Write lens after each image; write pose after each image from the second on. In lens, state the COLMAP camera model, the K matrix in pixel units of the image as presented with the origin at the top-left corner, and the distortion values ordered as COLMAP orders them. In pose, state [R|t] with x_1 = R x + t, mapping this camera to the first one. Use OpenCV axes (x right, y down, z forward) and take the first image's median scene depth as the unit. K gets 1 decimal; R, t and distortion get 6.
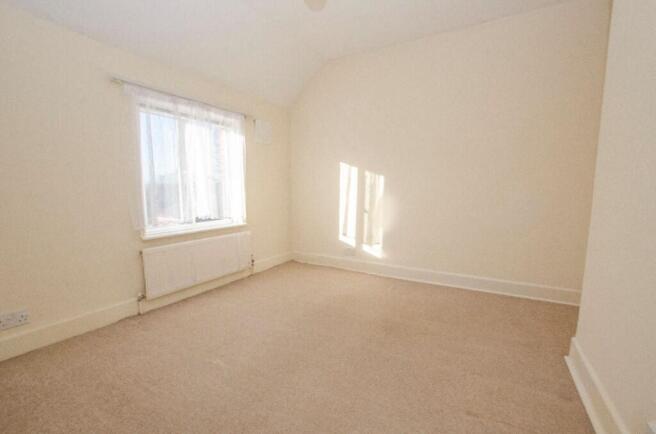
lens RADIAL K [[290.9, 0, 328.0], [0, 290.9, 217.0], [0, 0, 1]] dist [-0.002728, -0.000082]
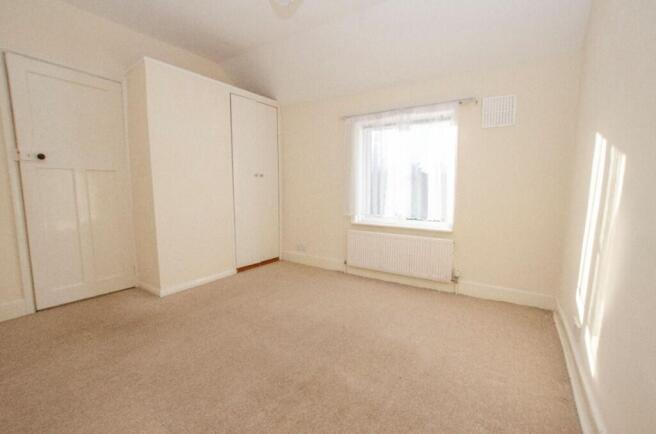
lens RADIAL K [[290.9, 0, 328.0], [0, 290.9, 217.0], [0, 0, 1]] dist [-0.002728, -0.000082]
pose [[-0.037182, 0.107612, -0.993497, 0.612031], [-0.106857, 0.988057, 0.111022, -0.077009], [0.993579, 0.110290, -0.025239, 0.712065]]
